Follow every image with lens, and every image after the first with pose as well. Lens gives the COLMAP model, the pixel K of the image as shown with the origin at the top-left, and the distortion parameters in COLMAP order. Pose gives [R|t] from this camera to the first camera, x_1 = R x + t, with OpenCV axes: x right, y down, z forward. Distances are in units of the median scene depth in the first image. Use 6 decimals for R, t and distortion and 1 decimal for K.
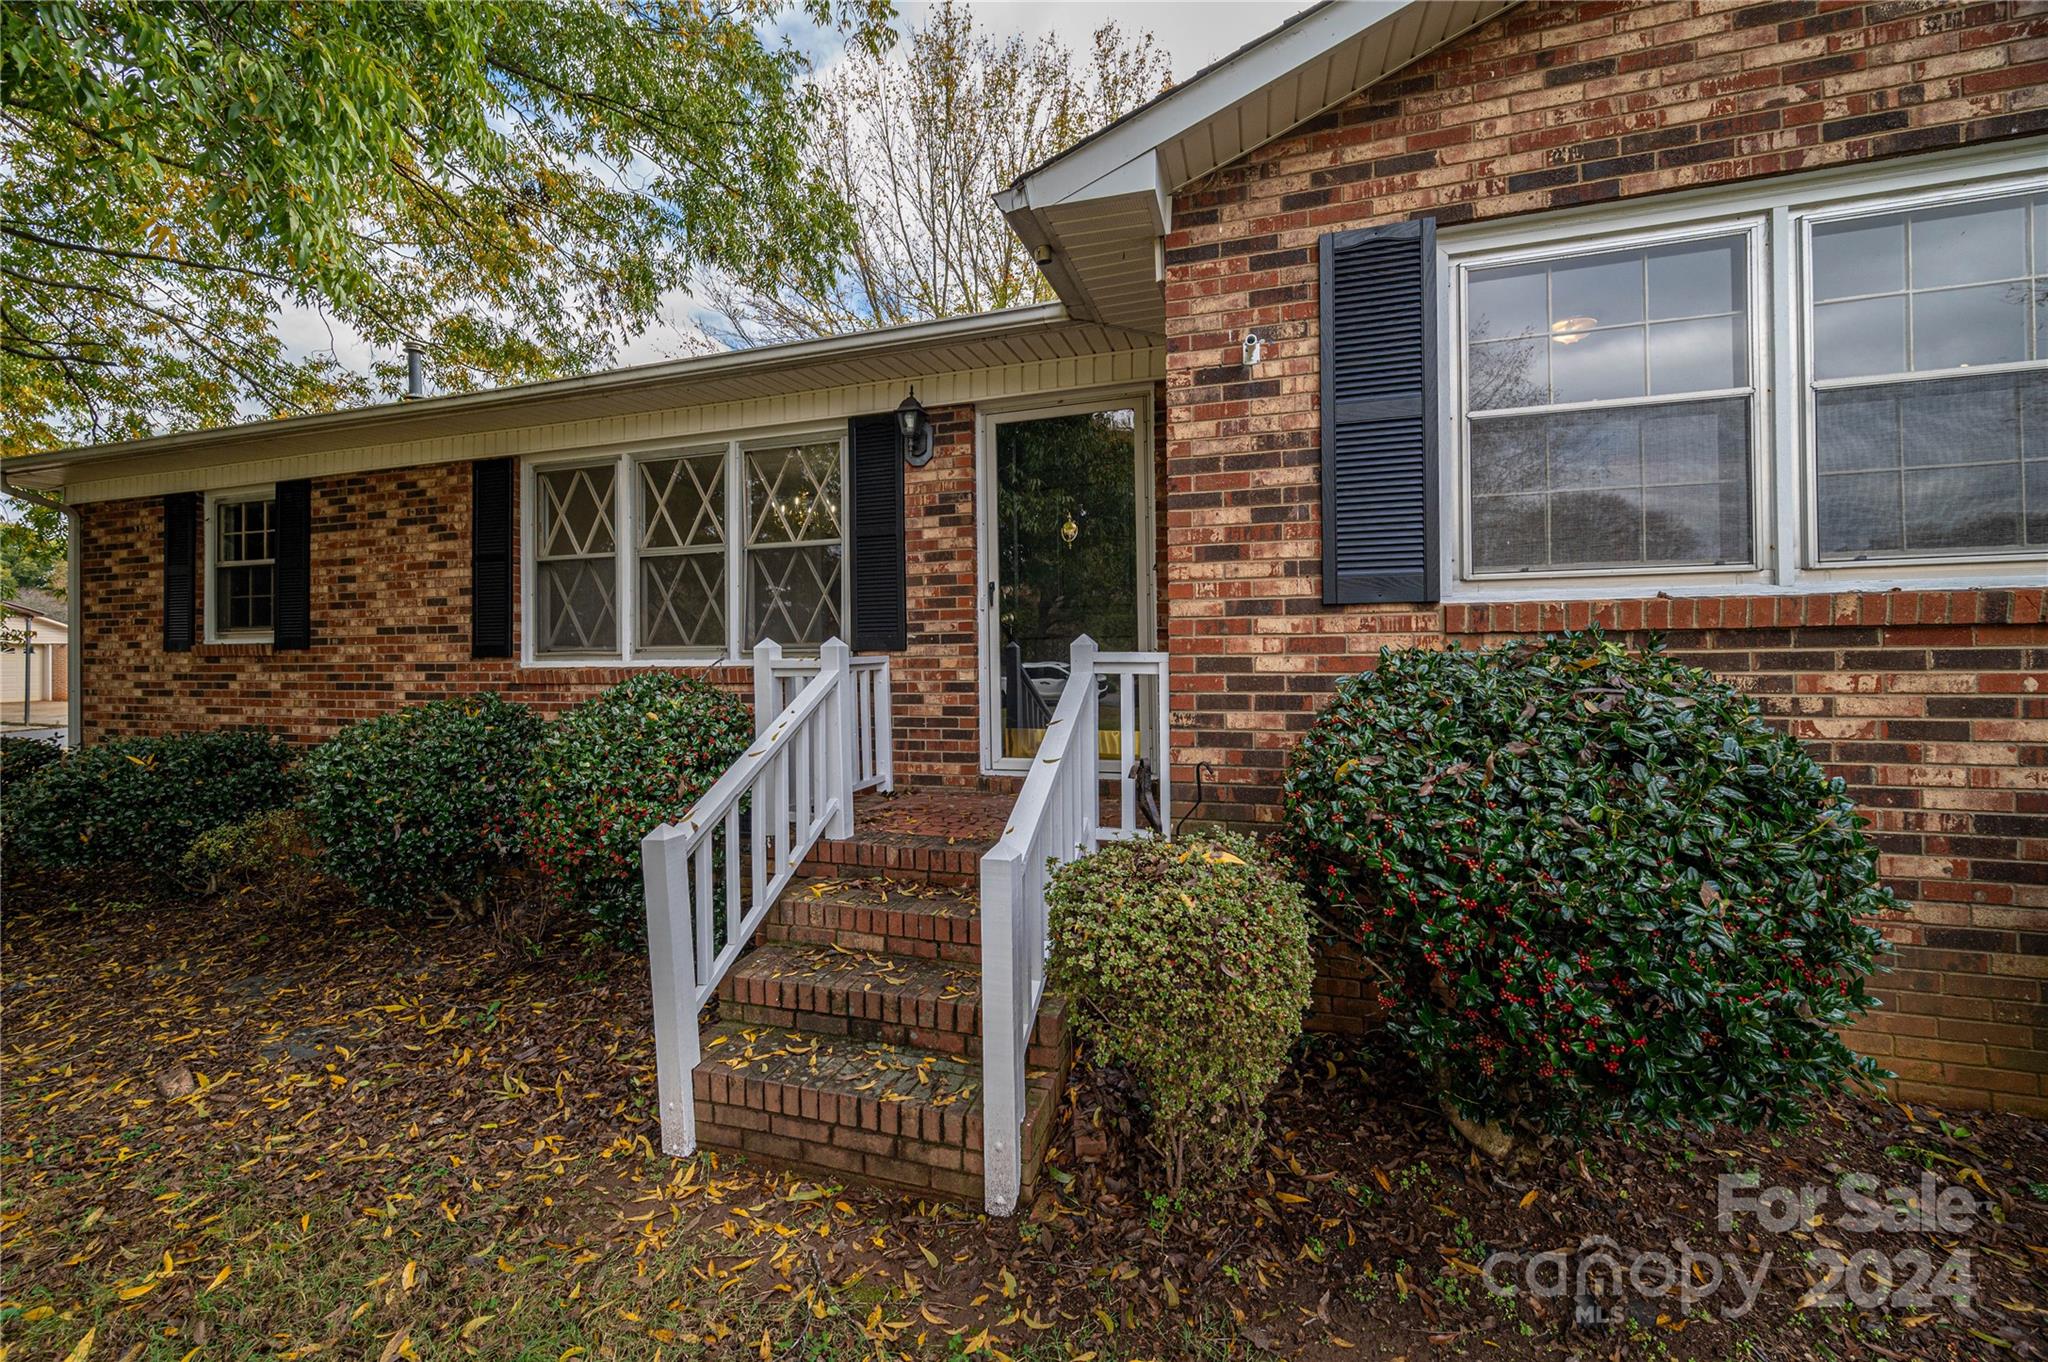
lens RADIAL K [[837.9, 0, 993.0], [0, 837.9, 652.7], [0, 0, 1]] dist [-0.001519, 0.000085]
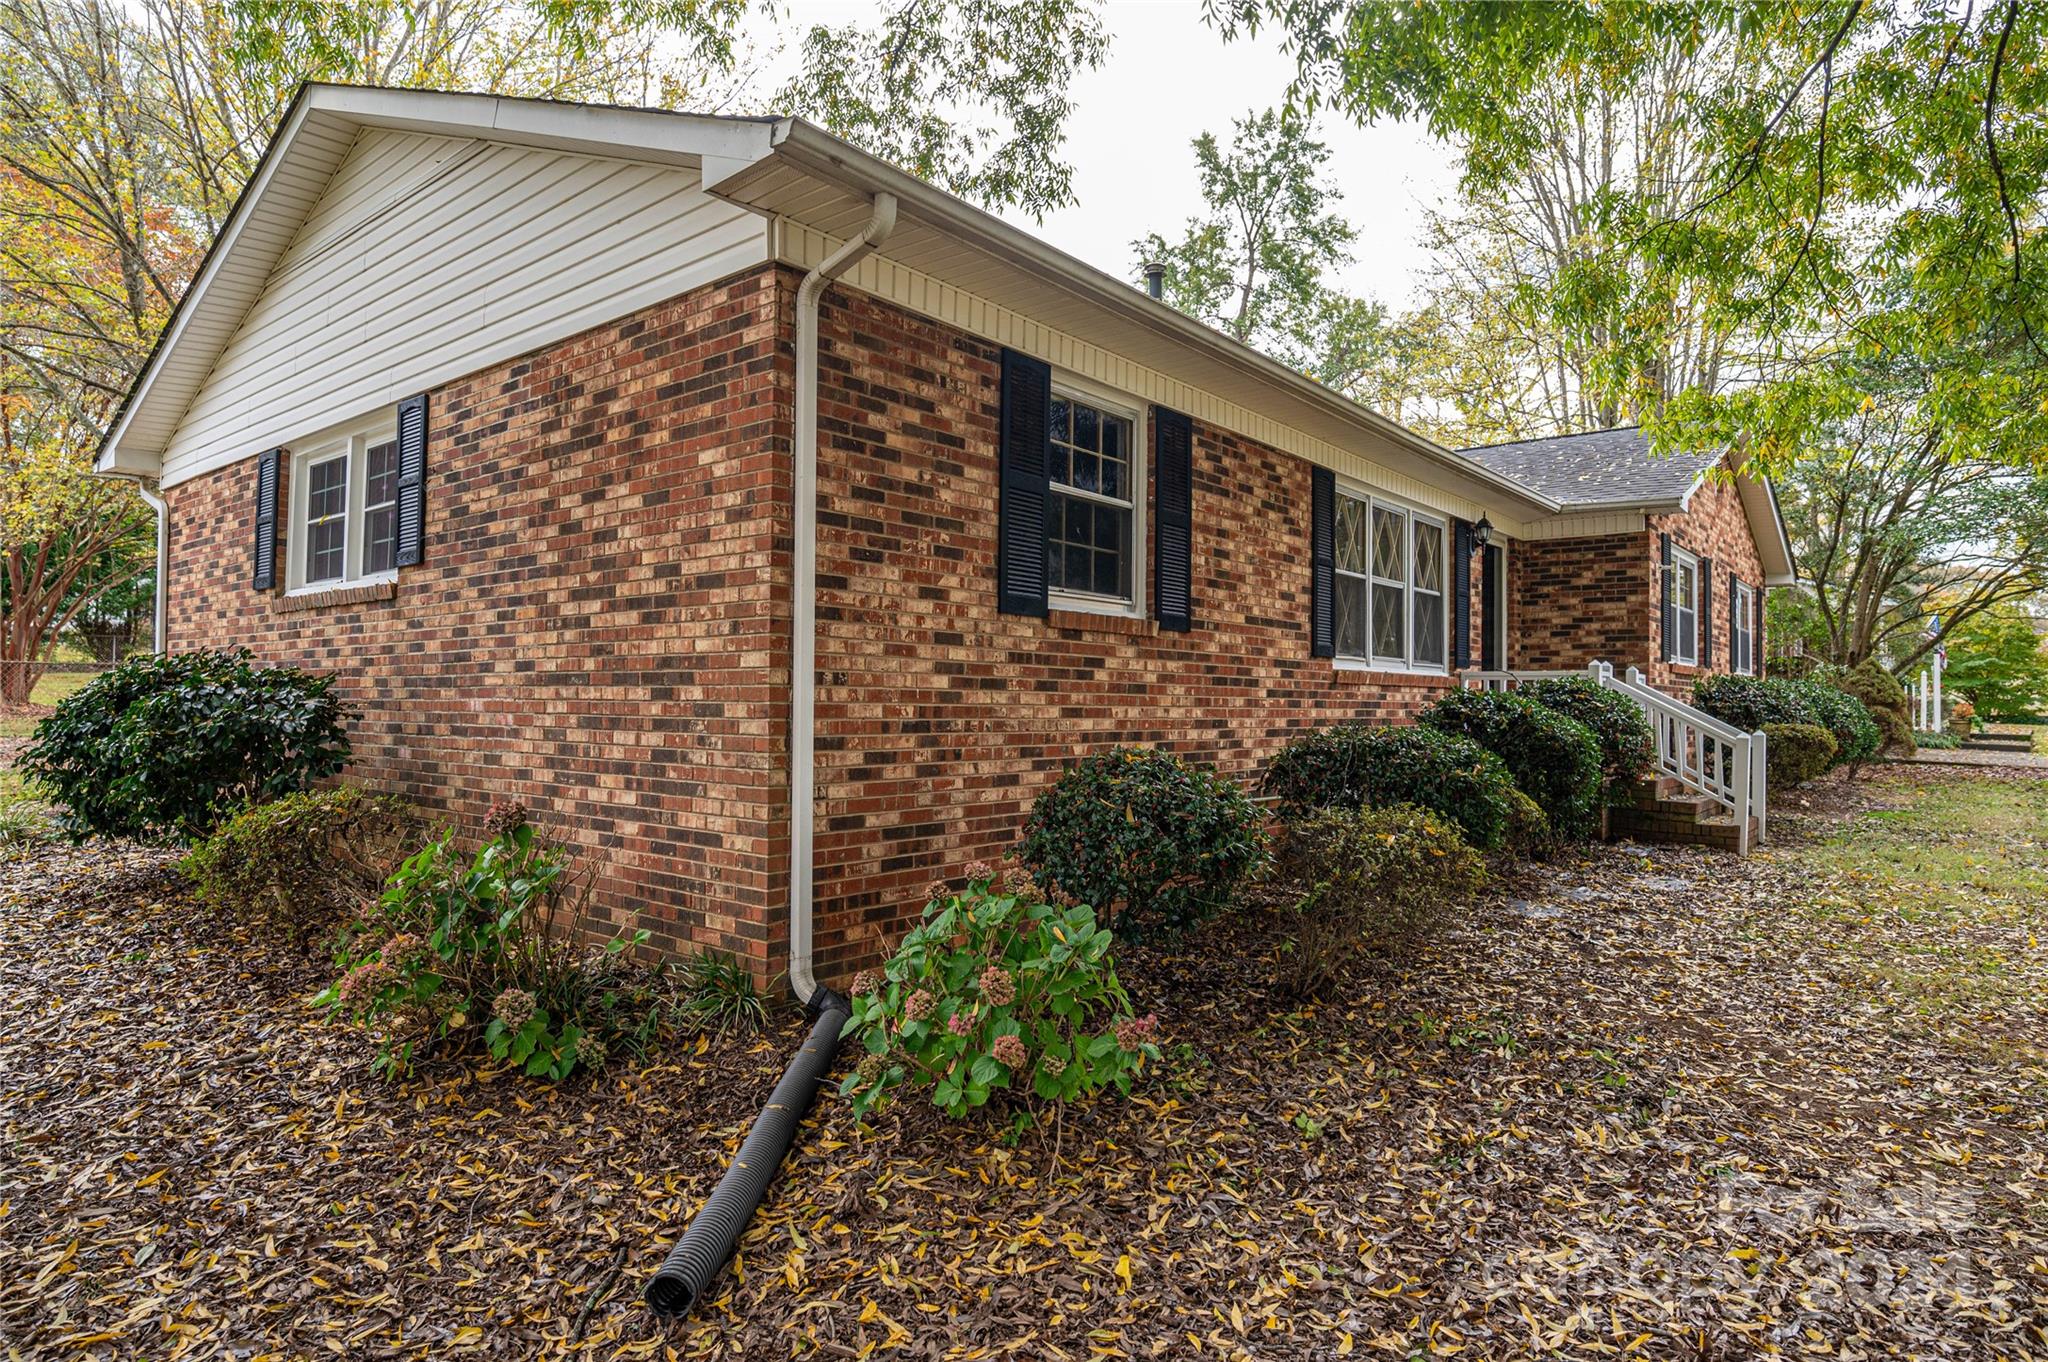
lens RADIAL K [[1162.7, 0, 1024.0], [0, 1162.7, 681.0], [0, 0, 1]] dist [-0.001749, -0.000447]
pose [[0.352793, 0.032412, 0.935140, -3.915157], [-0.017043, 0.999457, -0.028211, 0.154881], [-0.935546, -0.005984, 0.353154, 1.566527]]
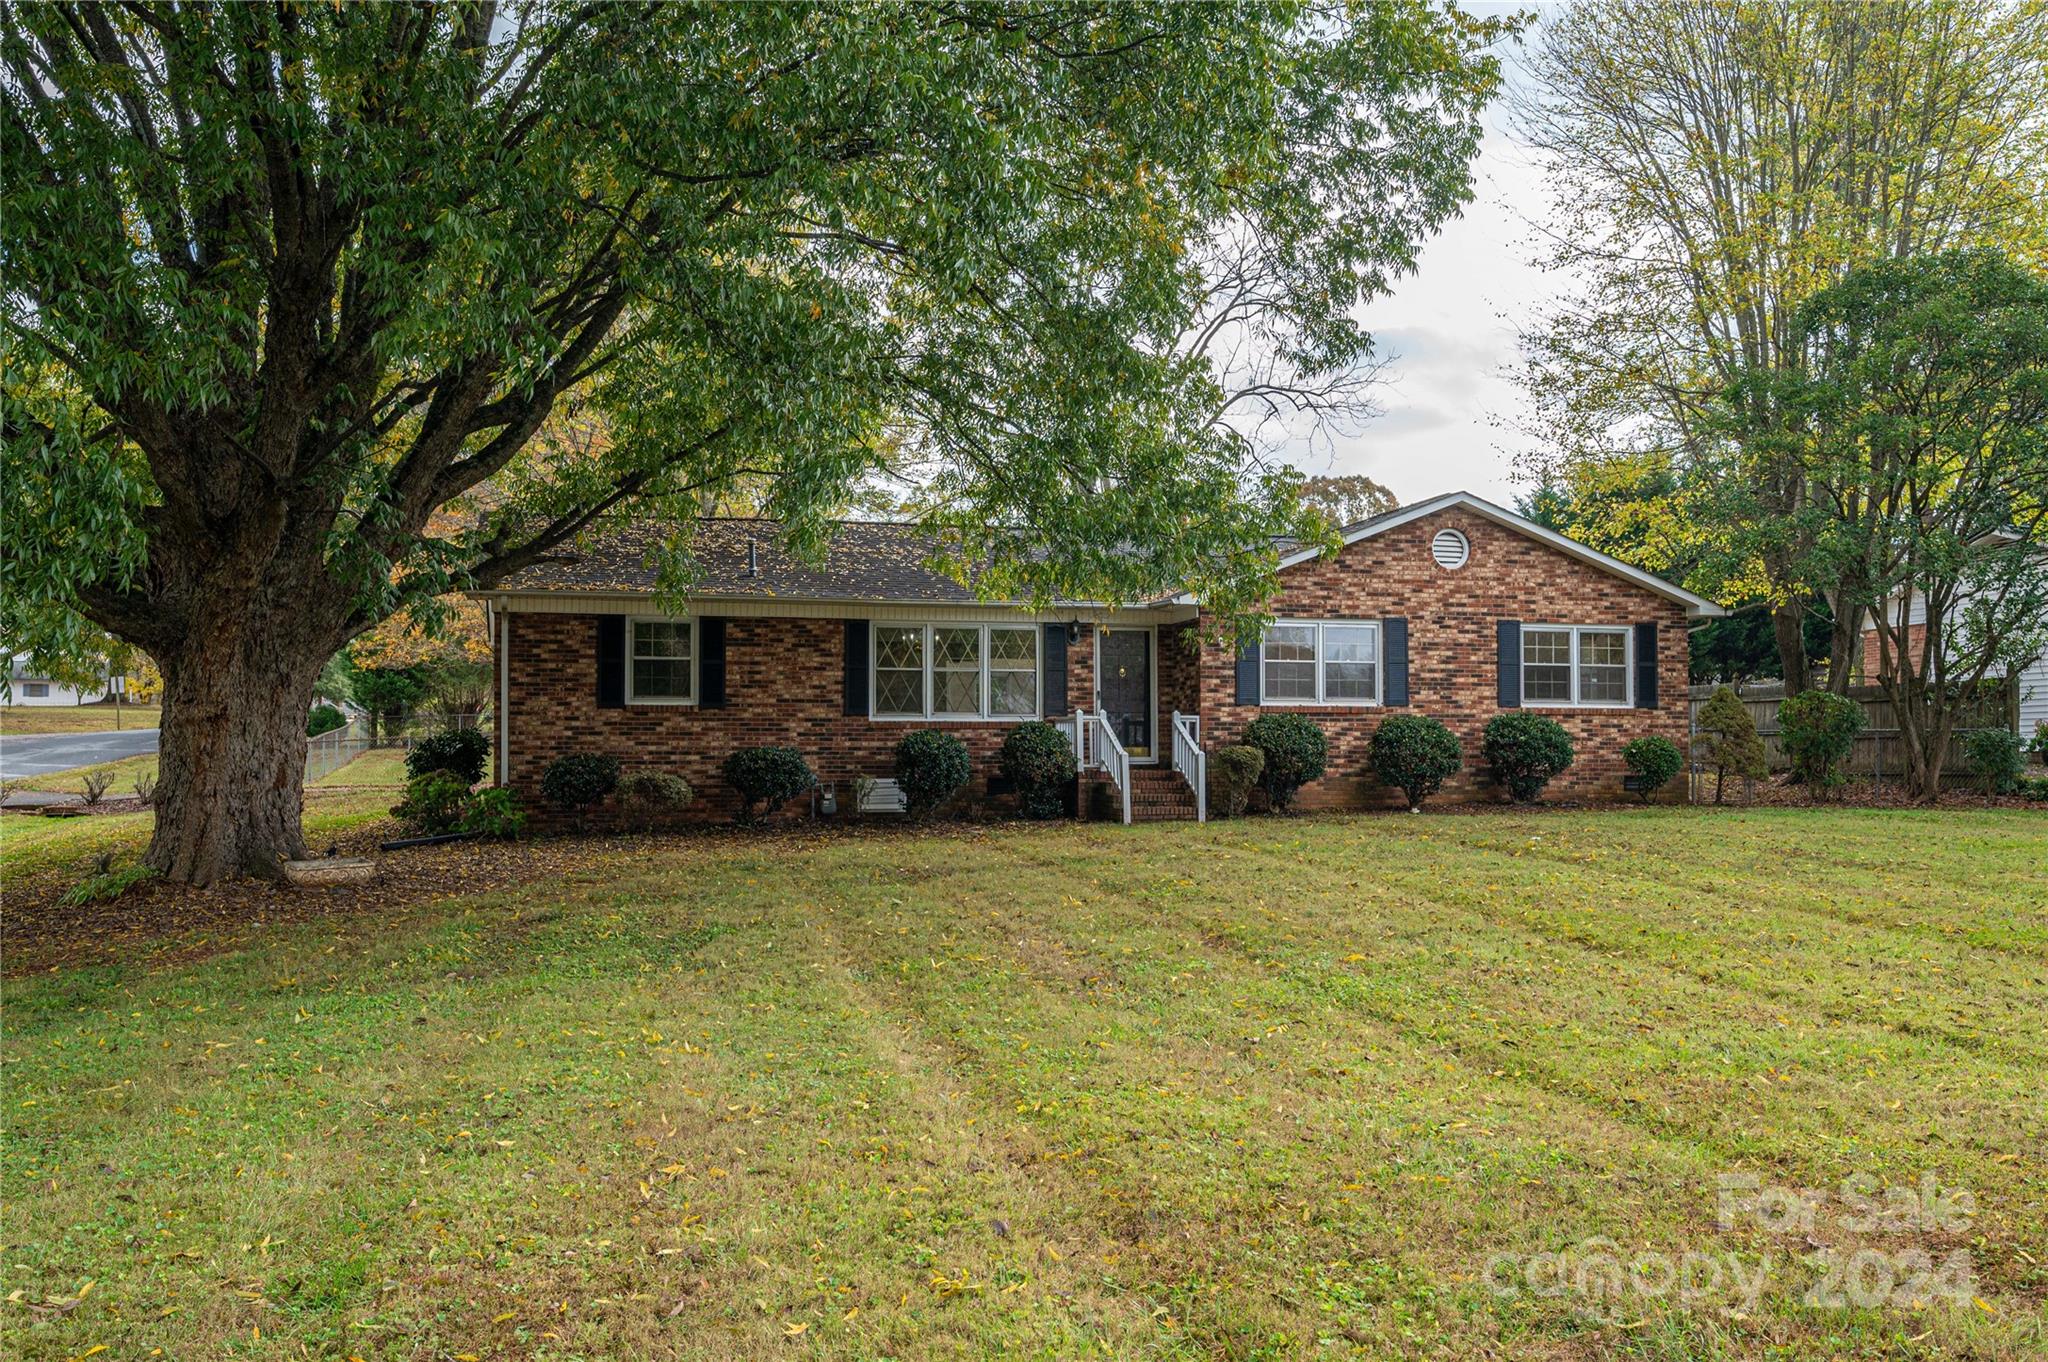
lens RADIAL K [[1773.1, 0, 1024.4], [0, 1773.1, 768.6], [0, 0, 1]] dist [-0.003116, 0.000228]
pose [[0.842599, 0.010076, 0.538447, -4.879087], [-0.007846, 0.999949, -0.006434, 0.302555], [-0.538484, 0.001197, 0.842635, -5.452255]]
